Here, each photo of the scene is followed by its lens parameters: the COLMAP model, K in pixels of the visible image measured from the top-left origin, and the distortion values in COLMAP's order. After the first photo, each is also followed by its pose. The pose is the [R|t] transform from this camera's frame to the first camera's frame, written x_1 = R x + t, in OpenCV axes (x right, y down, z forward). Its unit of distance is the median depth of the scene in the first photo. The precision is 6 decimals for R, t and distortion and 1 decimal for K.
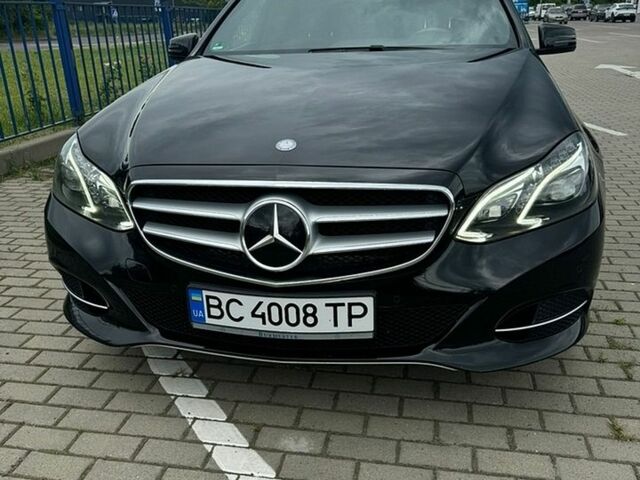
lens RADIAL K [[595.7, 0, 320.0], [0, 595.7, 240.0], [0, 0, 1]] dist [0.107250, -0.233824]
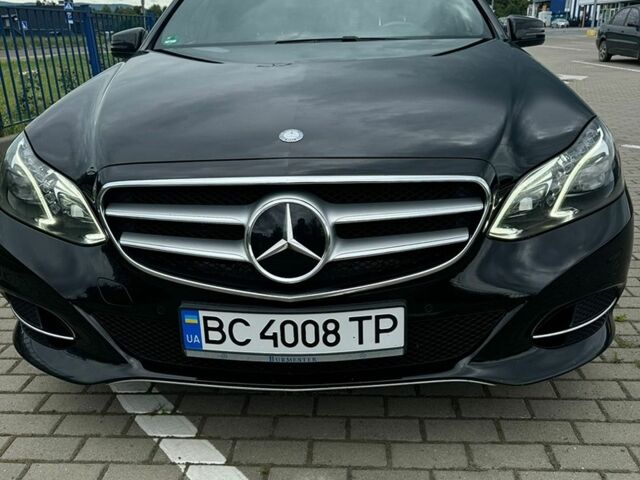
lens RADIAL K [[595.7, 0, 320.0], [0, 595.7, 240.0], [0, 0, 1]] dist [0.107250, -0.233824]
pose [[0.991721, -0.042933, 0.121019, -0.120156], [0.045455, 0.998801, -0.018155, 0.008072], [-0.120095, 0.023505, 0.992484, 0.142183]]
